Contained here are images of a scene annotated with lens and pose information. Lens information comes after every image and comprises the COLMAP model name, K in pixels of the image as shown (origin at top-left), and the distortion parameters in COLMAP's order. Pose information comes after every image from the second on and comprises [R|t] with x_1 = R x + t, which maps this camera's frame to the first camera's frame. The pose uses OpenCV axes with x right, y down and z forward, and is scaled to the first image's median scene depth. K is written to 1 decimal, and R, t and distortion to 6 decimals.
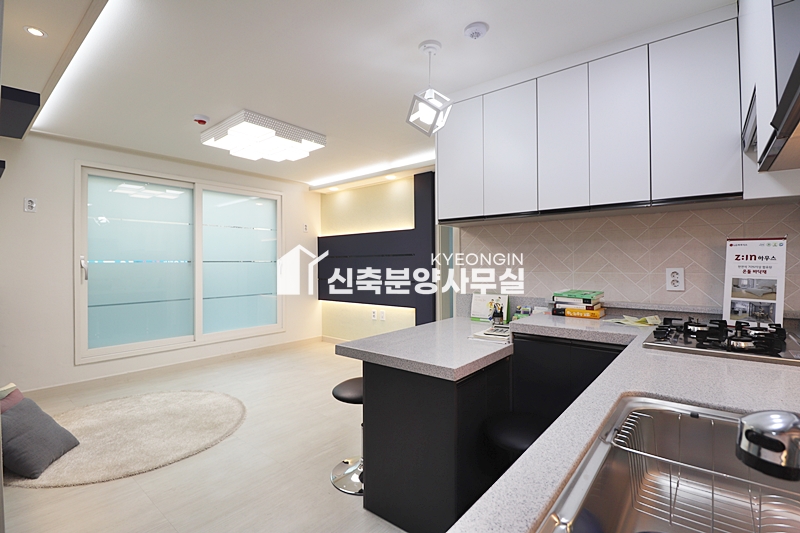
lens RADIAL K [[367.7, 0, 406.0], [0, 367.7, 261.2], [0, 0, 1]] dist [-0.005337, -0.009776]
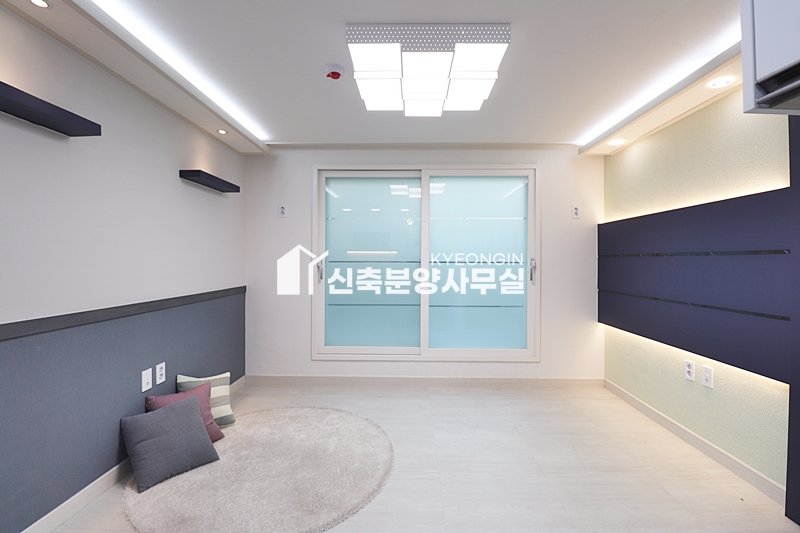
lens RADIAL K [[367.7, 0, 404.2], [0, 367.7, 257.6], [0, 0, 1]] dist [-0.005337, -0.009776]
pose [[0.618591, 0.003711, -0.785705, 0.074534], [-0.002666, 0.999993, 0.002625, -0.011325], [0.785709, 0.000471, 0.618596, 0.446177]]
